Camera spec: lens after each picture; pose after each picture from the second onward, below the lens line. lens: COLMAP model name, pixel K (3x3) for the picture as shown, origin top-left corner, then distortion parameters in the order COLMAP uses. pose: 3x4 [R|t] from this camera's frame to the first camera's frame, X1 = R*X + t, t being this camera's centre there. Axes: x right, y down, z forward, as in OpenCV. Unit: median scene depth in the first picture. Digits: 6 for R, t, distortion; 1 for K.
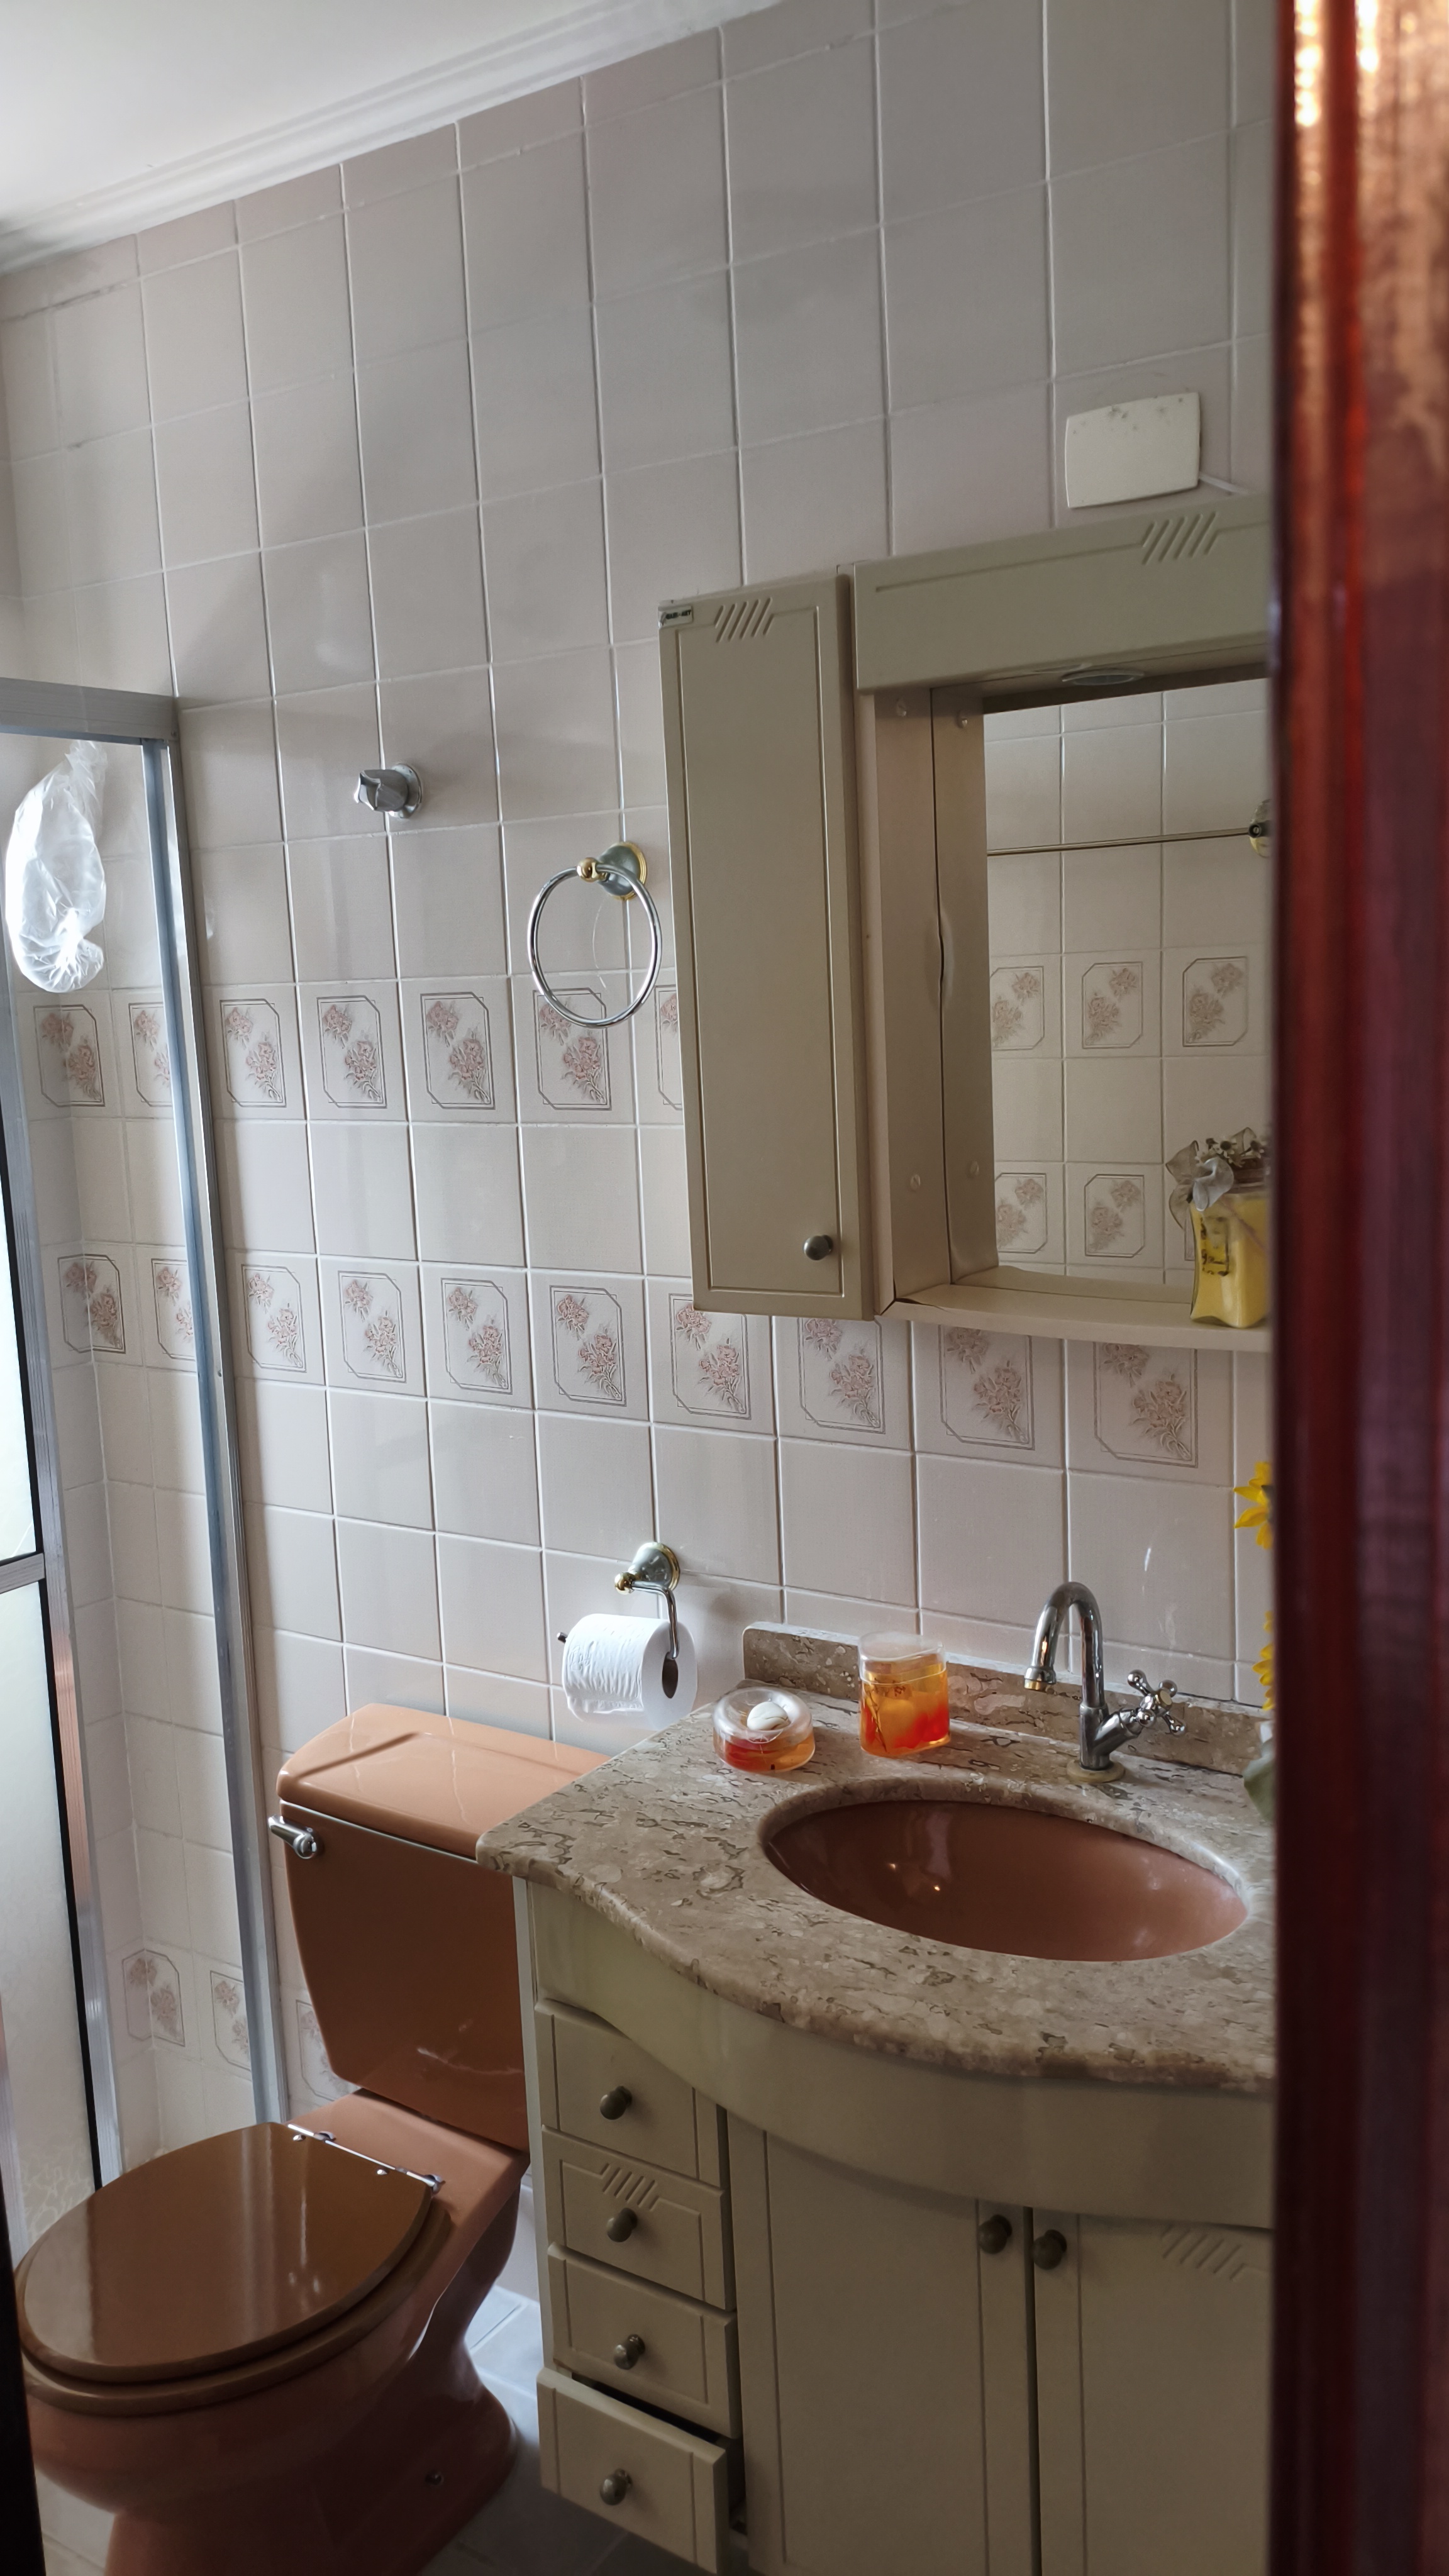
lens RADIAL K [[1987.3, 0, 724.5], [0, 1987.3, 1288.0], [0, 0, 1]] dist [0.081044, -0.194769]
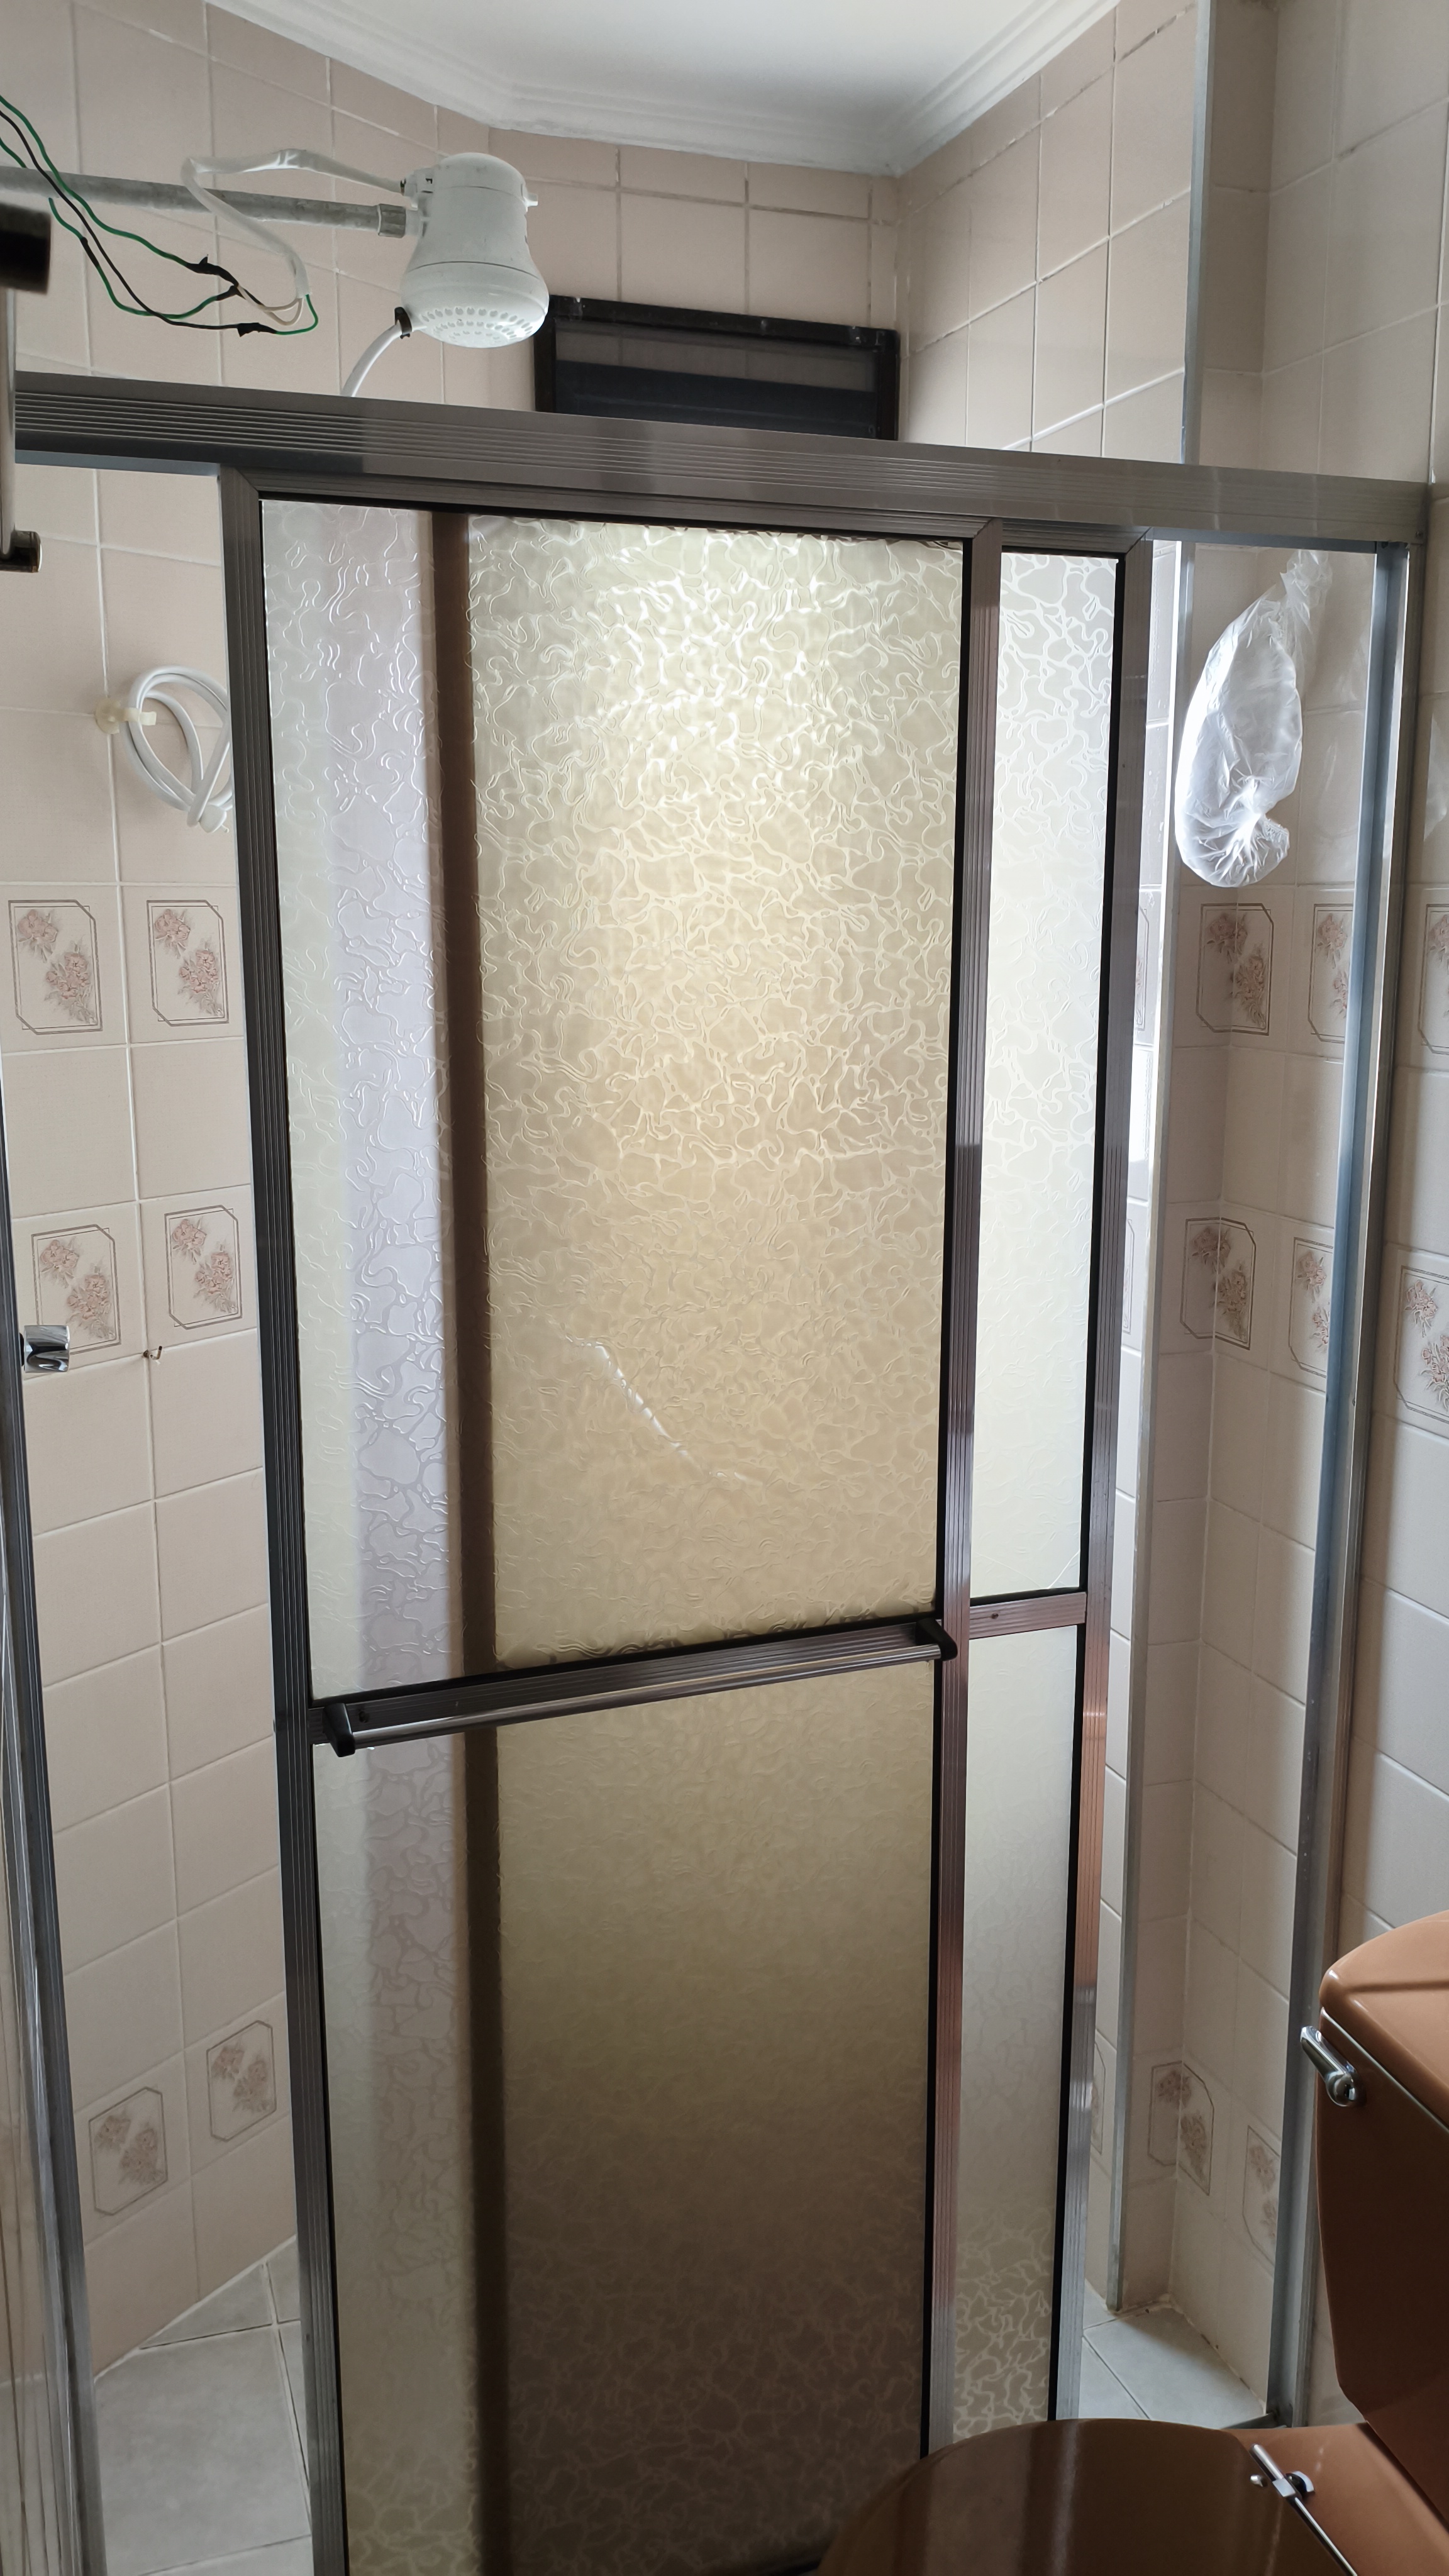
lens RADIAL K [[1987.3, 0, 724.5], [0, 1987.3, 1288.0], [0, 0, 1]] dist [0.081044, -0.194769]
pose [[0.795681, 0.153944, -0.585827, -0.006921], [-0.124640, 0.988079, 0.090360, -0.039136], [0.592754, 0.001120, 0.805383, 0.256509]]
